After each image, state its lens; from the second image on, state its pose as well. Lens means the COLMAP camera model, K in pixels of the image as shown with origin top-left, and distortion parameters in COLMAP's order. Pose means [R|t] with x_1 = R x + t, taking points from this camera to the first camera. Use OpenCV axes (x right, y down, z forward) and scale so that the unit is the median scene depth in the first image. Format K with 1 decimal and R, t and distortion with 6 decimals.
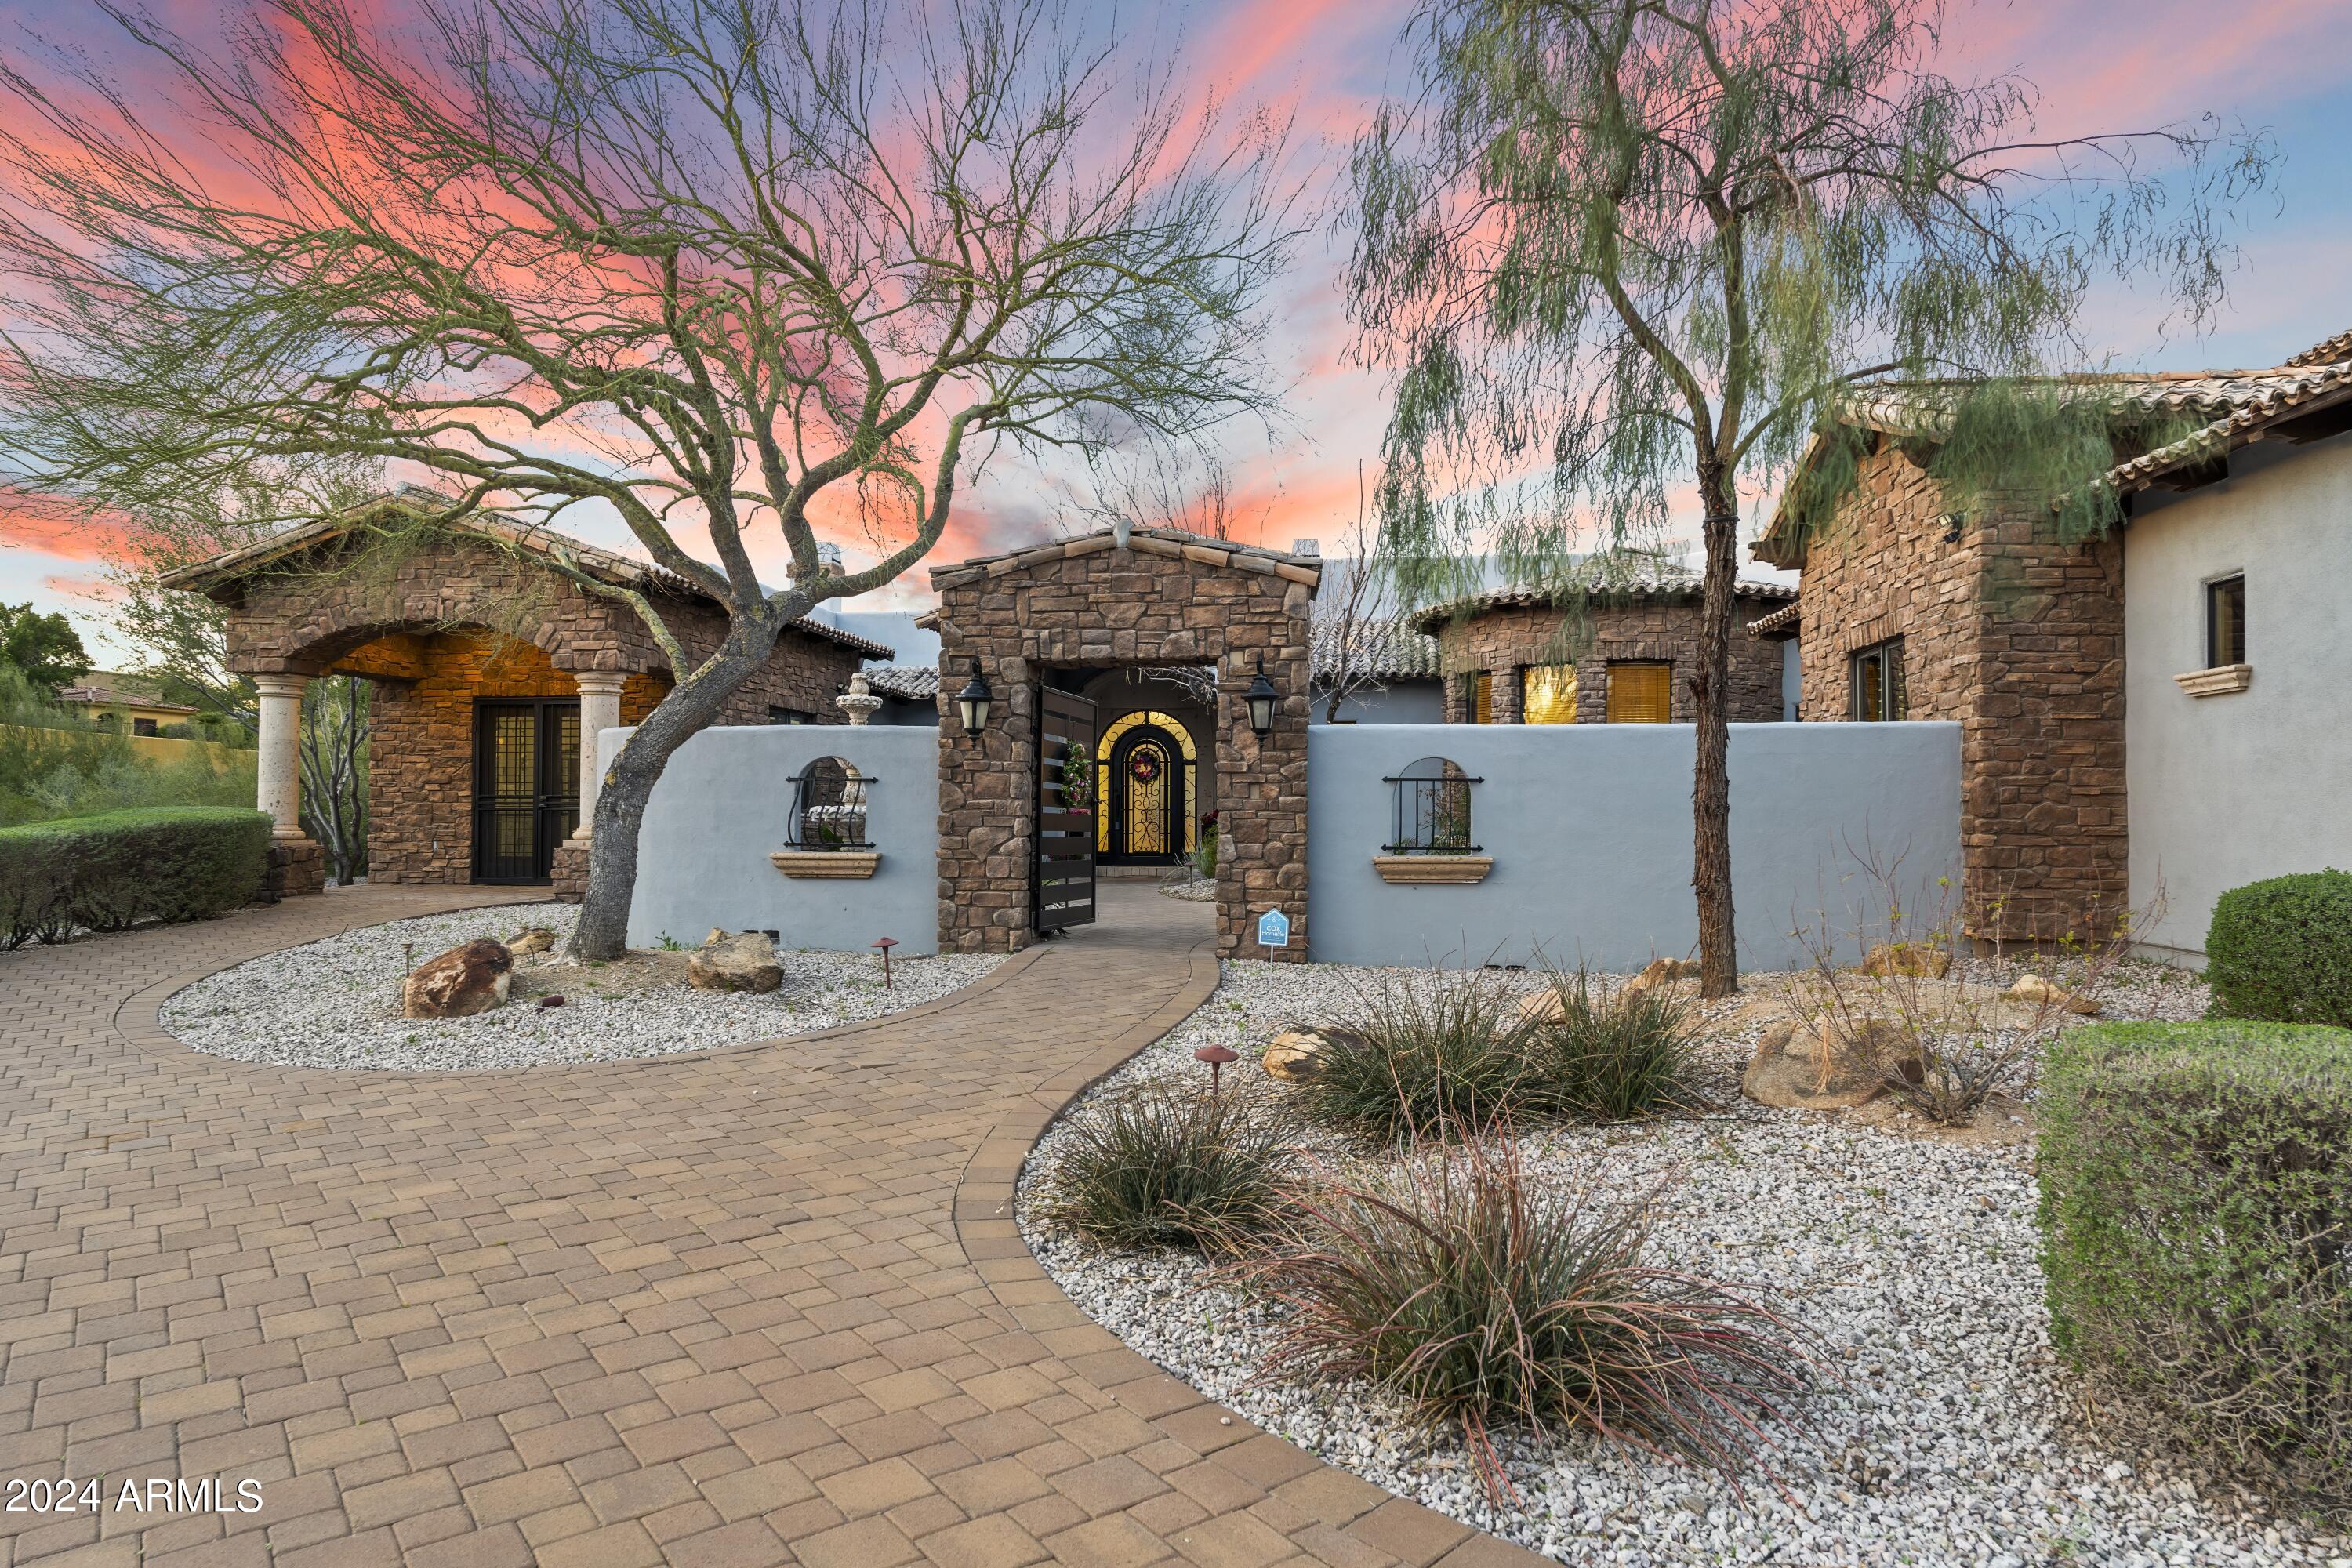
lens RADIAL K [[1495.4, 0, 1176.0], [0, 1495.4, 789.6], [0, 0, 1]] dist [0.004050, 0.001536]
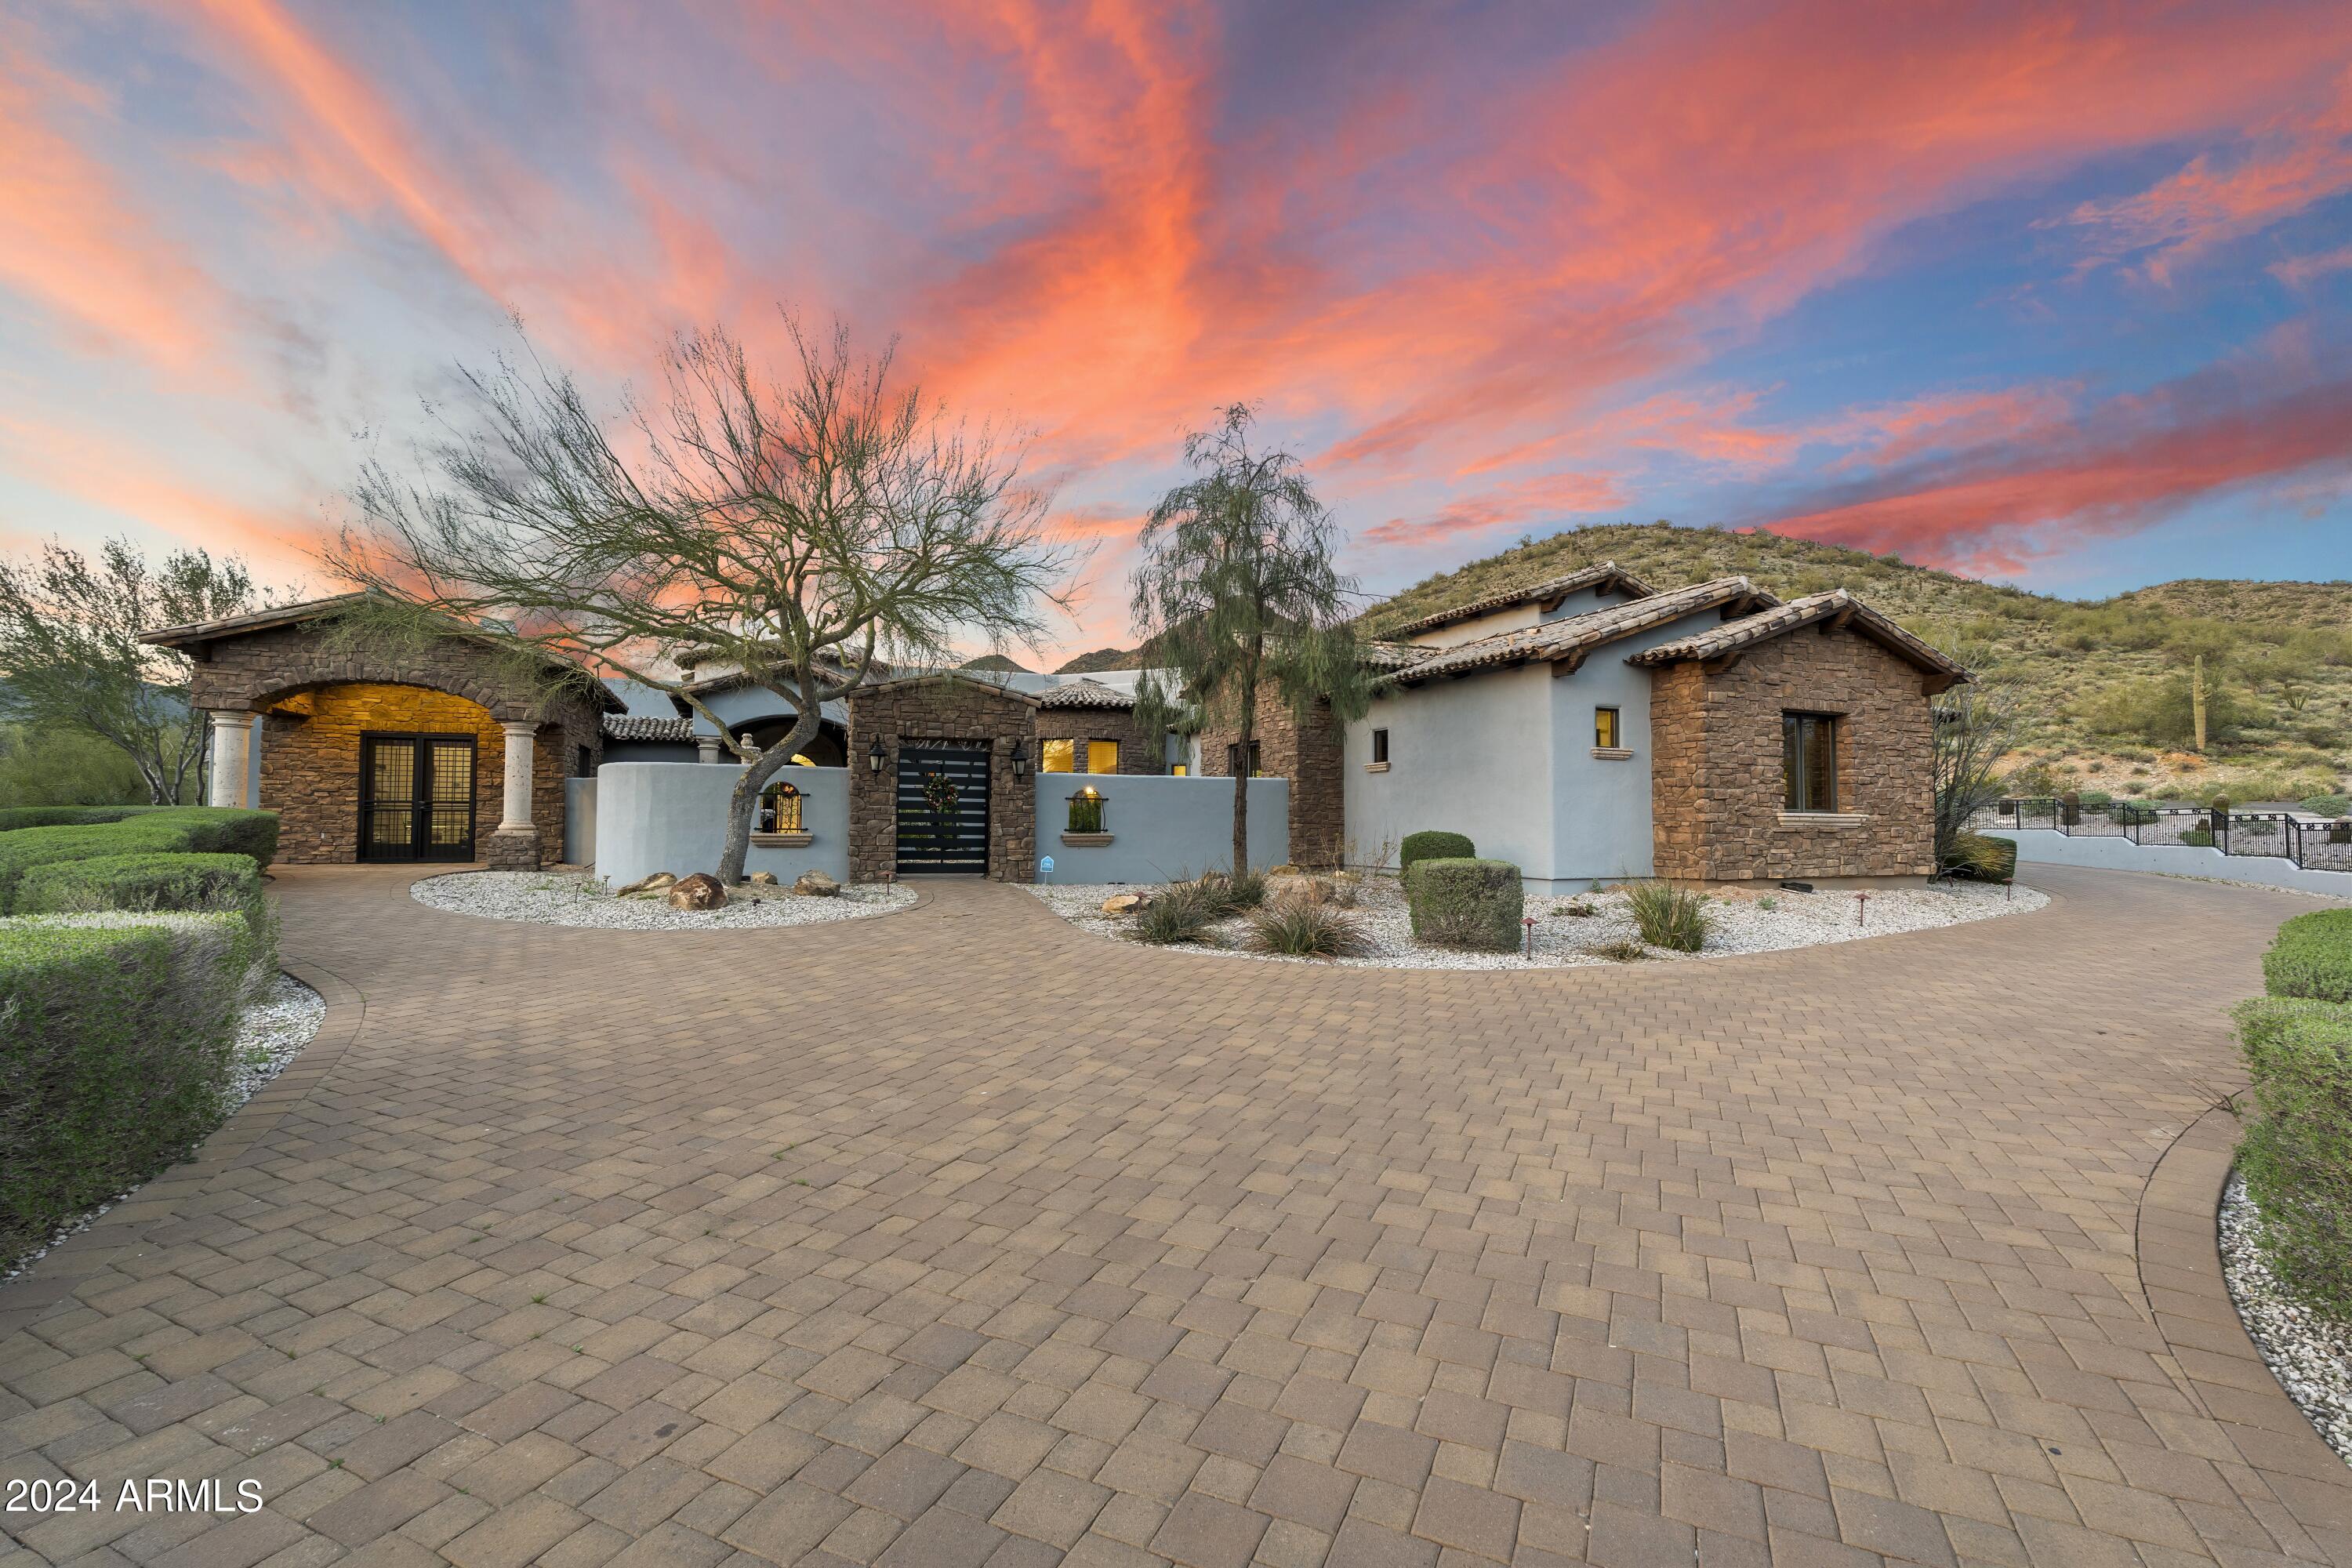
lens RADIAL K [[1031.1, 0, 1177.8], [0, 1031.1, 785.7], [0, 0, 1]] dist [-0.000790, 0.002102]
pose [[0.870917, 0.020470, 0.491004, -0.453814], [-0.010552, 0.999681, -0.022961, 0.007340], [-0.491317, 0.014816, 0.870855, -0.381956]]
